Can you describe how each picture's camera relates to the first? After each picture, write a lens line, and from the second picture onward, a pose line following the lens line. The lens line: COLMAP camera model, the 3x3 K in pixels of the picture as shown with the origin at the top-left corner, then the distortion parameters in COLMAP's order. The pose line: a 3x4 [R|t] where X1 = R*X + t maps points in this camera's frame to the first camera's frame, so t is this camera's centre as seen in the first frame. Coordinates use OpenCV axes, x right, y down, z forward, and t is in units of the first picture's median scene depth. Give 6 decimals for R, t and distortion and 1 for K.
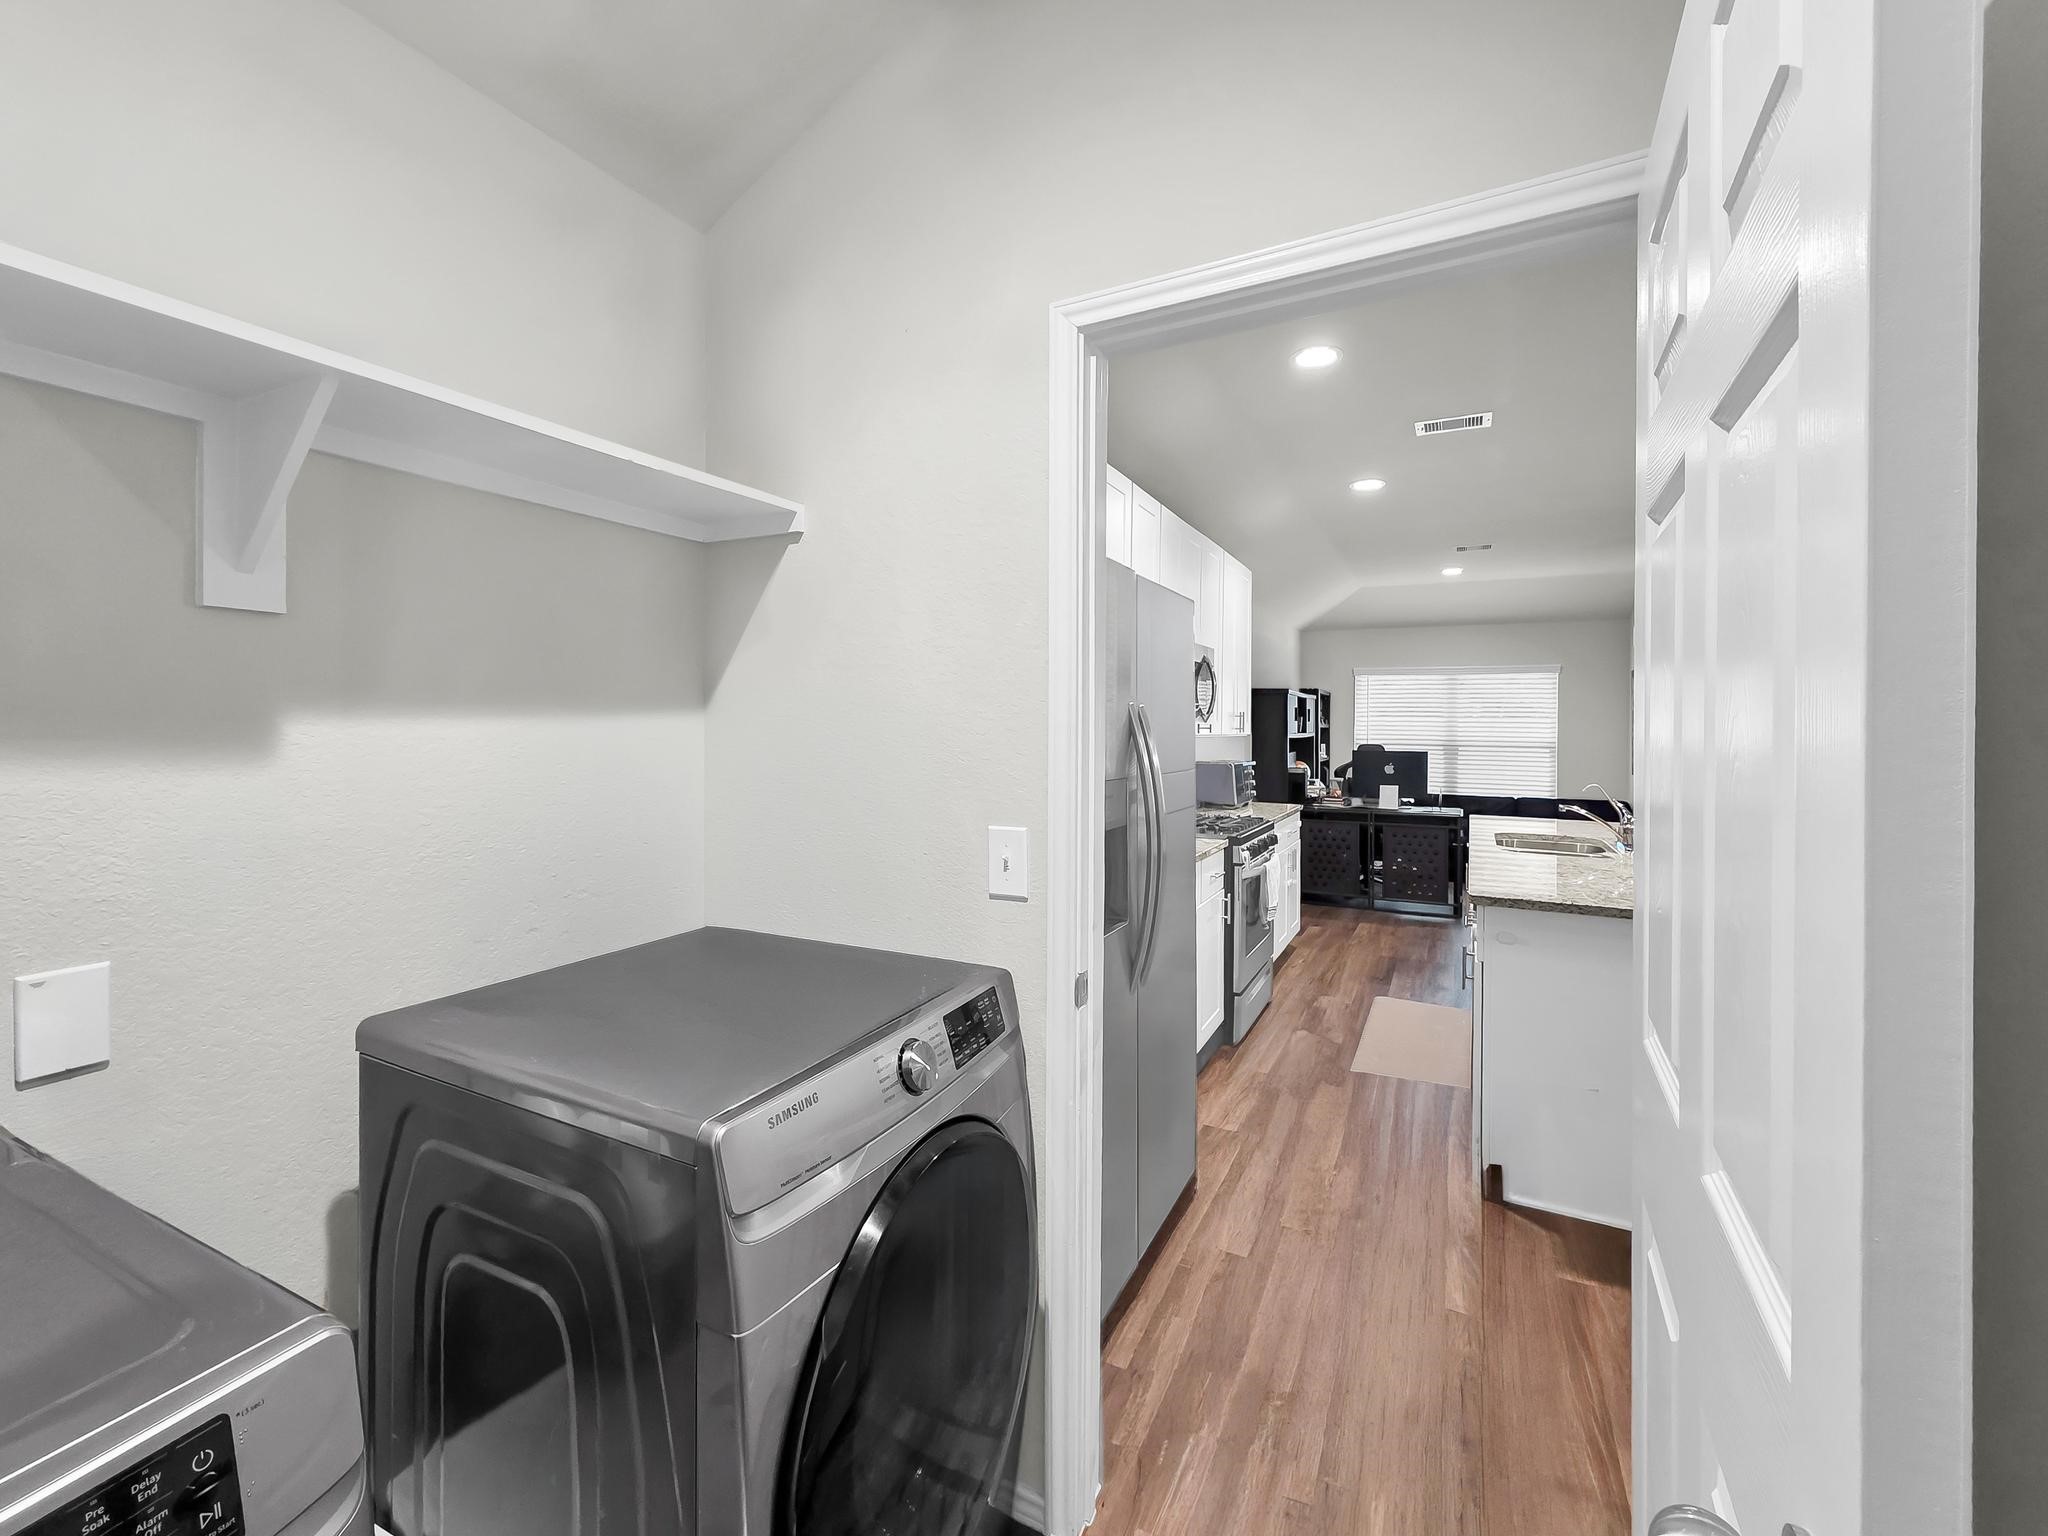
lens RADIAL K [[867.7, 0, 1017.2], [0, 867.7, 732.3], [0, 0, 1]] dist [0.004896, 0.000420]
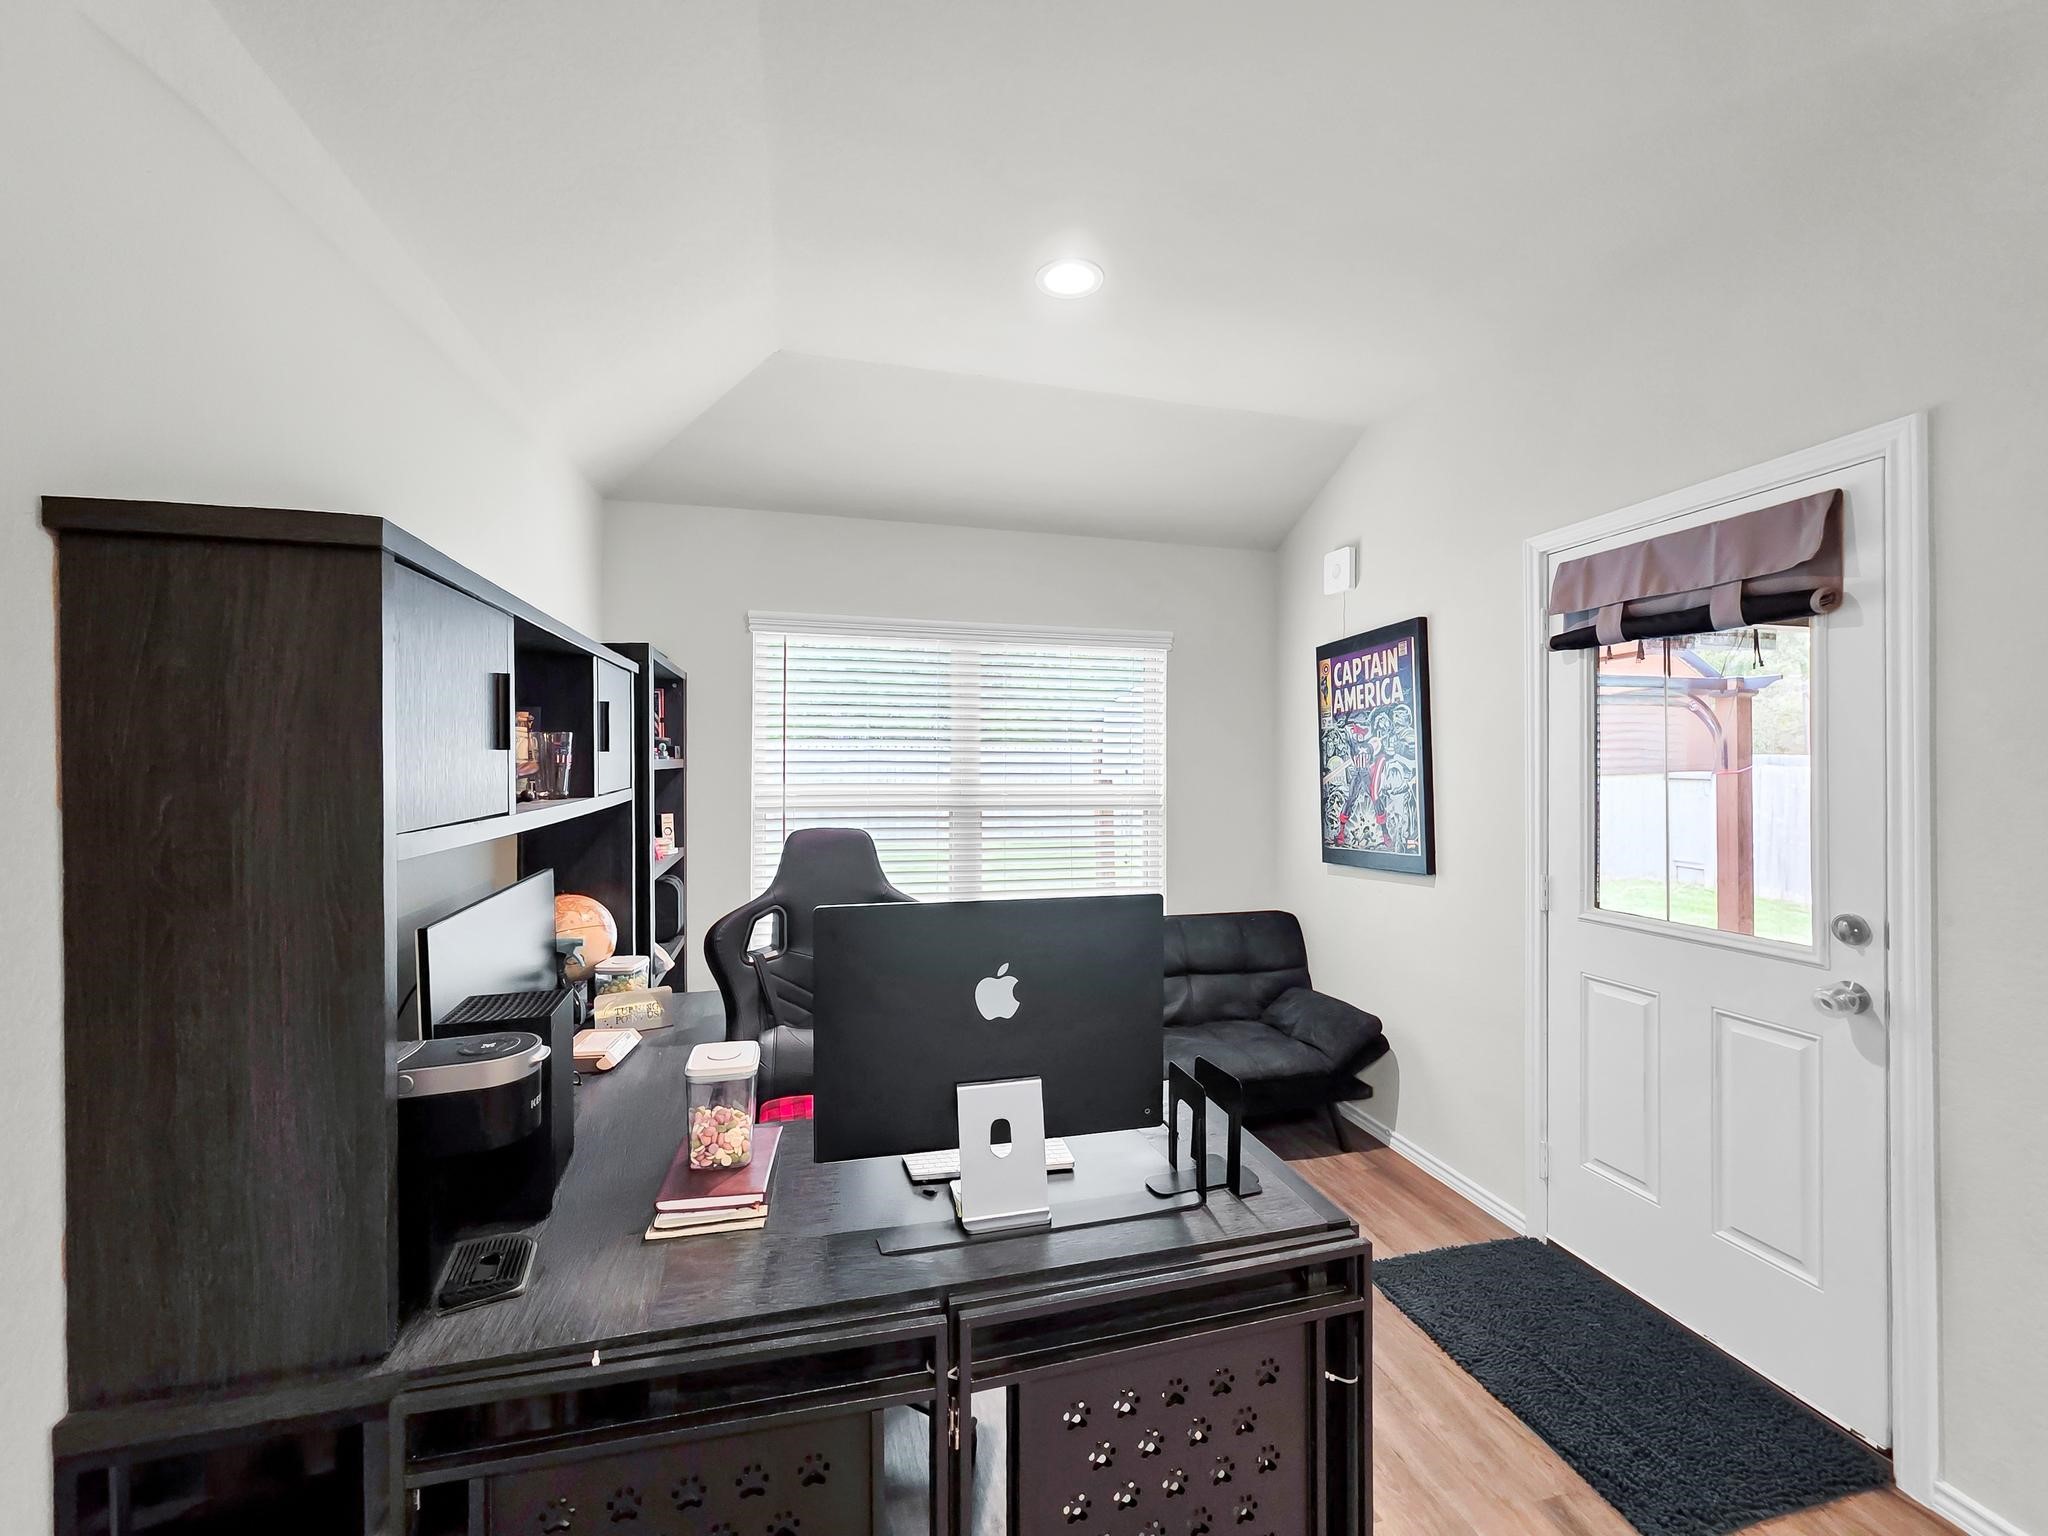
lens RADIAL K [[830.8, 0, 1018.9], [0, 830.8, 767.0], [0, 0, 1]] dist [0.001190, 0.000296]
pose [[0.745952, -0.010920, 0.665910, 0.310496], [0.005009, 0.999929, 0.010787, -0.010974], [-0.665981, -0.004712, 0.745954, 0.864070]]
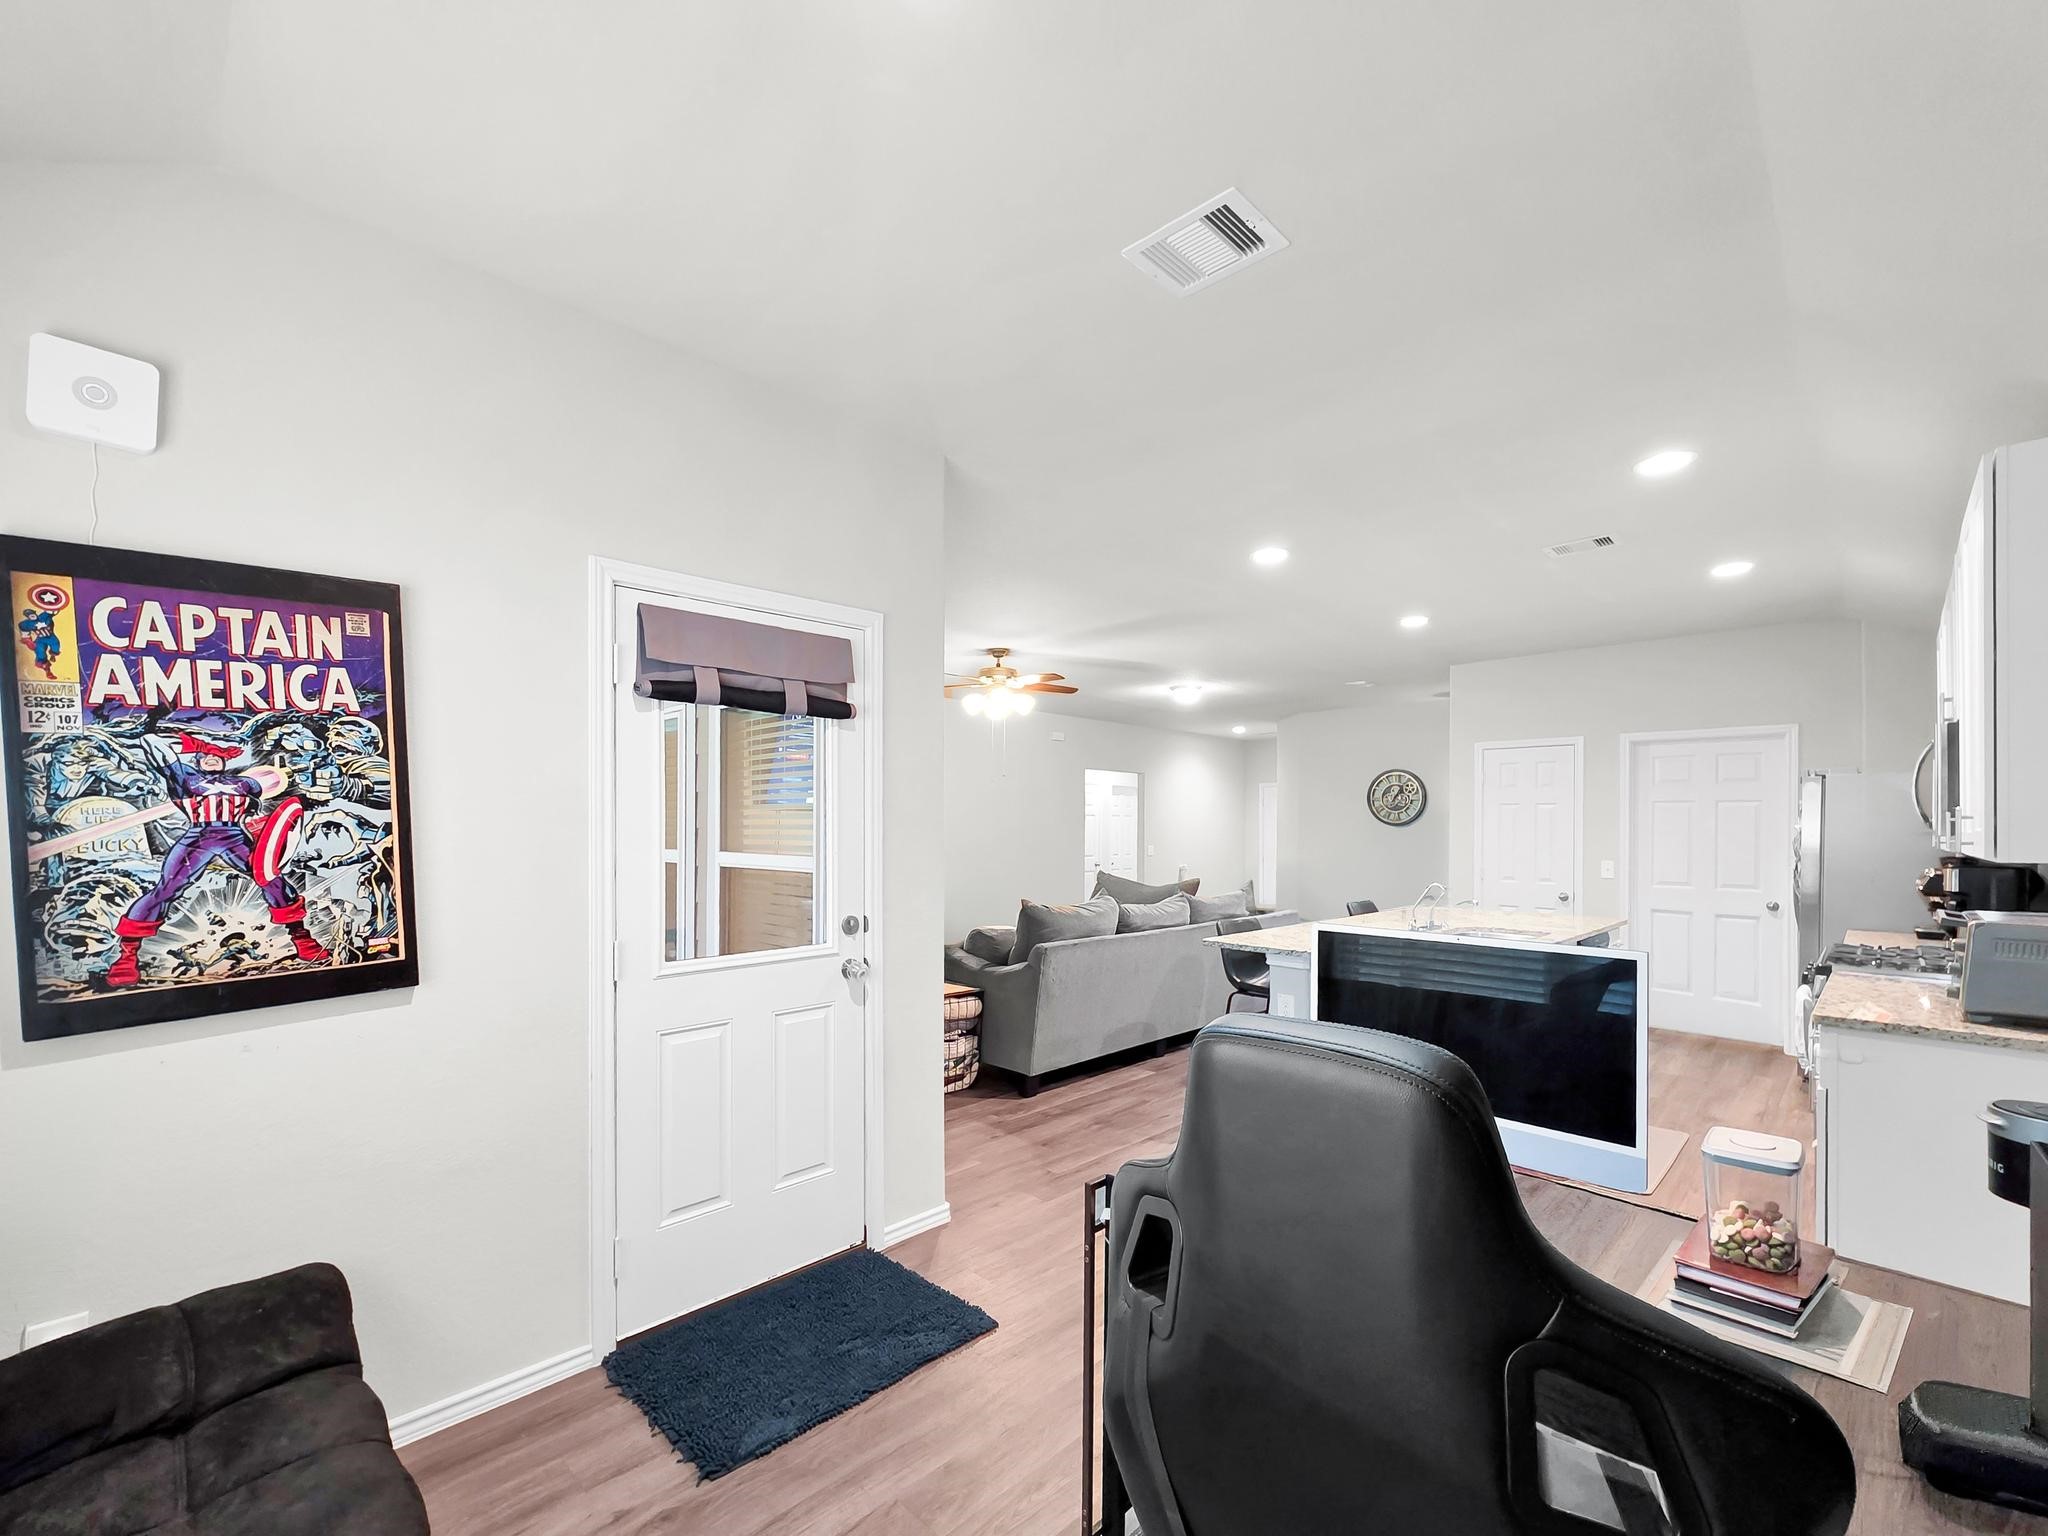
lens RADIAL K [[867.7, 0, 993.2], [0, 867.7, 822.0], [0, 0, 1]] dist [0.004896, 0.000420]
pose [[-0.946230, -0.013772, 0.323203, 0.476215], [-0.014172, 0.999899, 0.001115, -0.007908], [-0.323185, -0.003525, -0.946329, 1.263347]]
